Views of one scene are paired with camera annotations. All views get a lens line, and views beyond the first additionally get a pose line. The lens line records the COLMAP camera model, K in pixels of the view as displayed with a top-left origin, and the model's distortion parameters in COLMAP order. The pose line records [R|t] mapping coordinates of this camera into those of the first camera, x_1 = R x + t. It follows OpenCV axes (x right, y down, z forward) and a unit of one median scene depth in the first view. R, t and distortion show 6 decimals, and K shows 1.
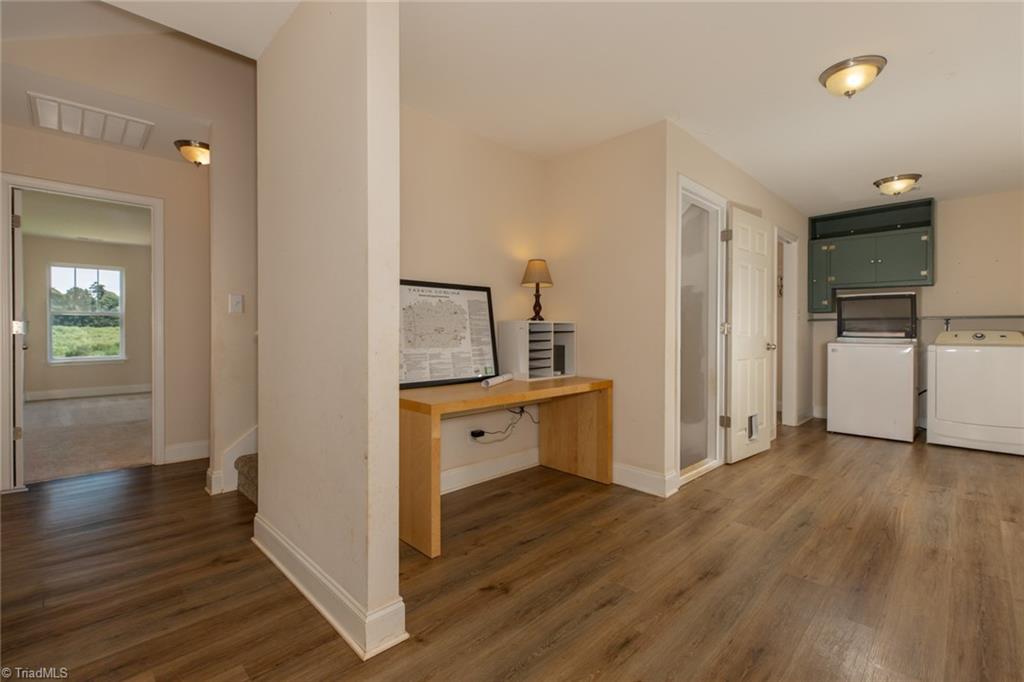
lens RADIAL K [[460.9, 0, 507.7], [0, 460.9, 334.8], [0, 0, 1]] dist [0.008392, -0.000309]
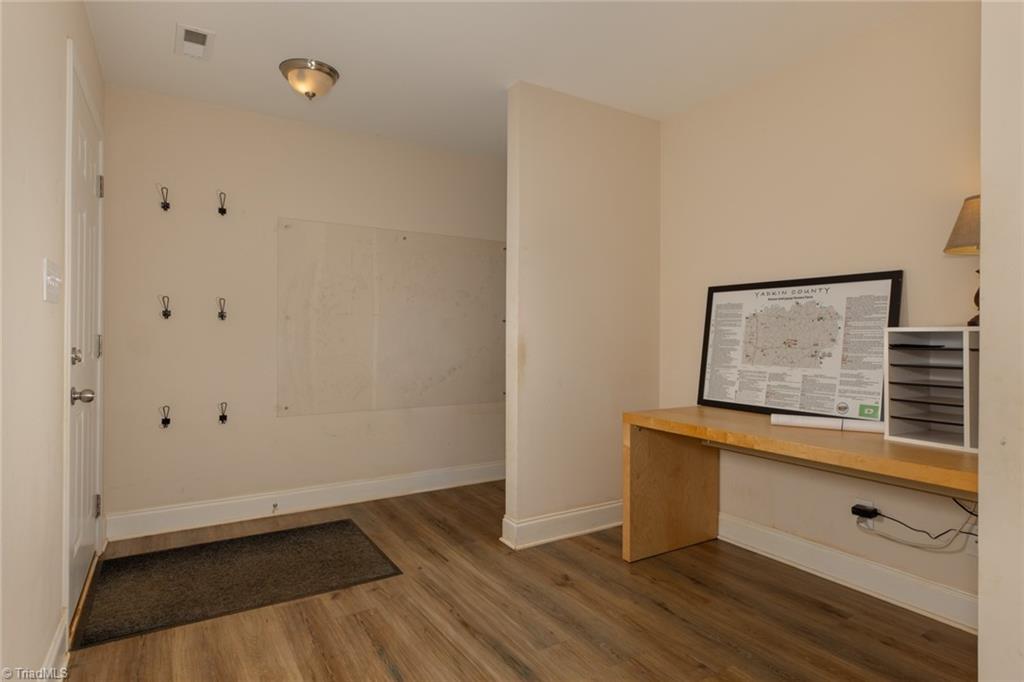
lens RADIAL K [[547.0, 0, 508.6], [0, 547.0, 337.2], [0, 0, 1]] dist [0.015074, -0.003952]
pose [[-0.225447, 0.000559, -0.974255, 0.829227], [-0.016401, 0.999856, 0.004369, -0.016309], [0.974117, 0.016964, -0.225406, 0.759883]]
